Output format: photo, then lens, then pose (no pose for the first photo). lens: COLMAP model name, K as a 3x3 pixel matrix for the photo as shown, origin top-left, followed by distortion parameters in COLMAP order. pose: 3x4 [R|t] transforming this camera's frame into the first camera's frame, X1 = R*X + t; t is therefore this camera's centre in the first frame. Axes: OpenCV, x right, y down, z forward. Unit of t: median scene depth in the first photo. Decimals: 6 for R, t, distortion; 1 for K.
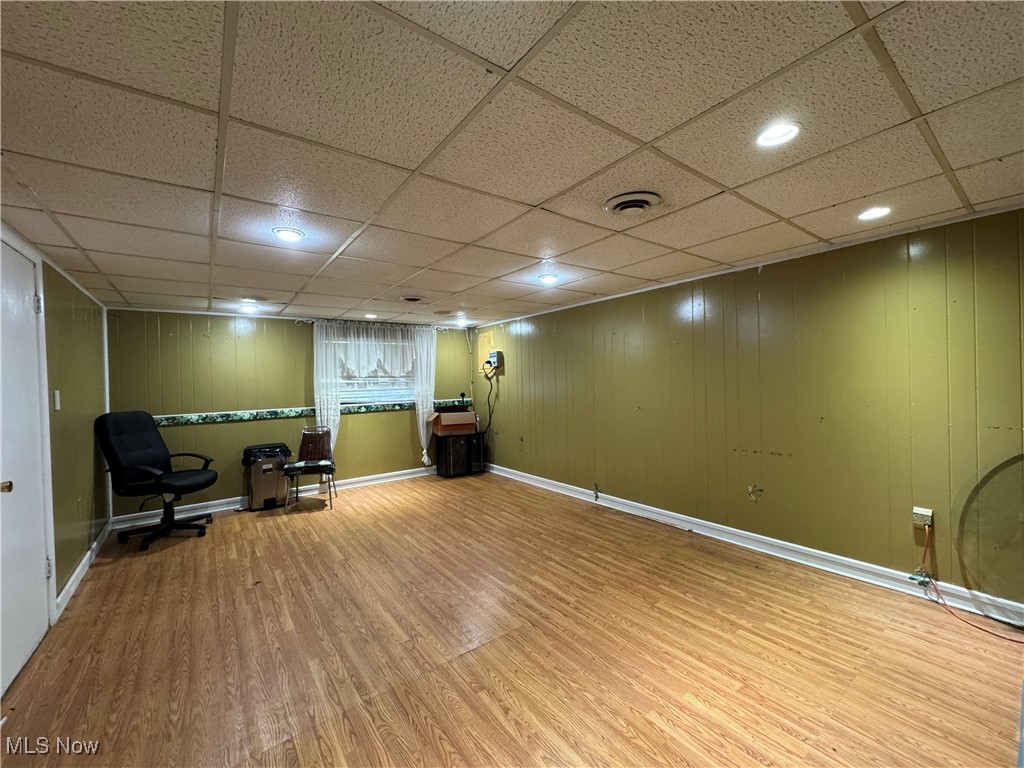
lens RADIAL K [[409.8, 0, 514.4], [0, 409.8, 383.1], [0, 0, 1]] dist [-0.003129, -0.000066]
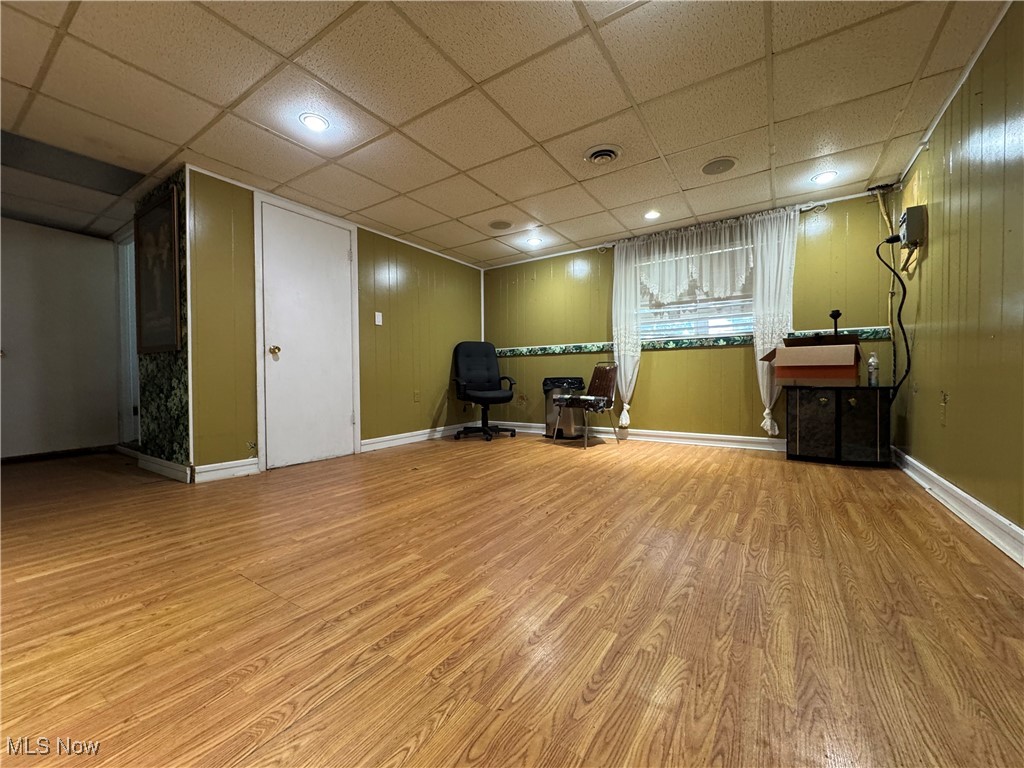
lens RADIAL K [[409.8, 0, 509.5], [0, 409.8, 383.5], [0, 0, 1]] dist [-0.003129, -0.000066]
pose [[0.334843, 0.036973, -0.941548, 0.369259], [-0.004964, 0.999285, 0.037475, 0.154576], [0.942261, -0.007874, 0.334787, 0.635508]]
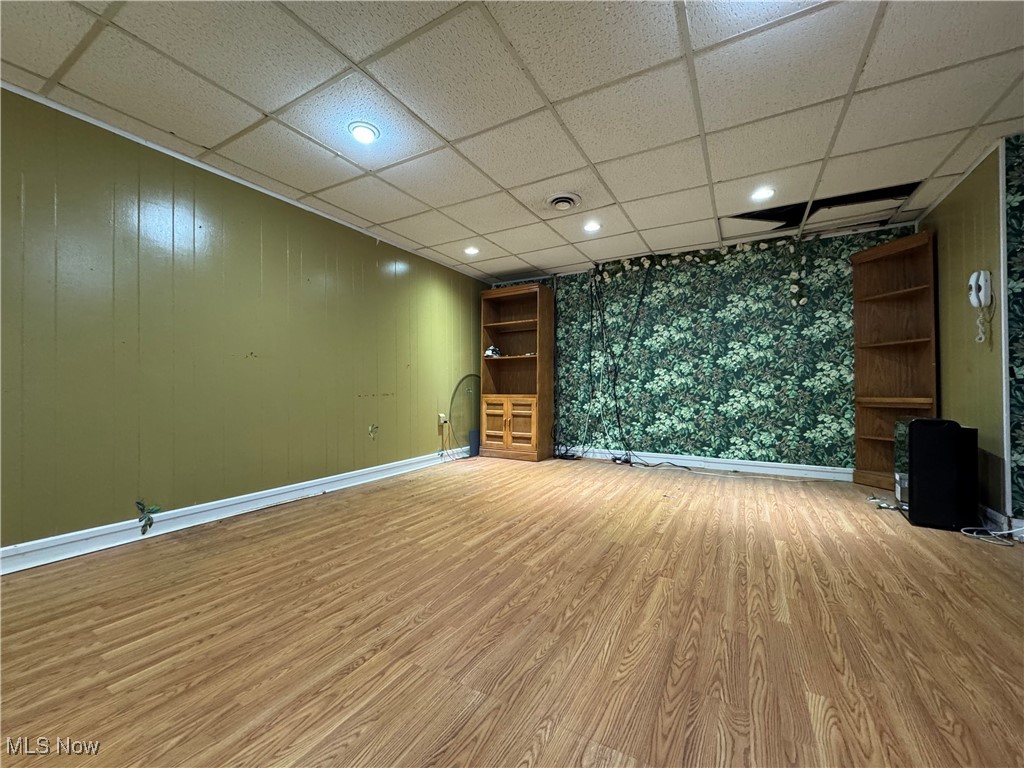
lens RADIAL K [[409.8, 0, 508.4], [0, 409.8, 384.0], [0, 0, 1]] dist [-0.003129, -0.000066]
pose [[-0.390802, 0.034076, 0.919844, -0.511683], [0.017862, 0.999407, -0.029435, 0.144485], [-0.920302, 0.004927, -0.391179, 0.901222]]
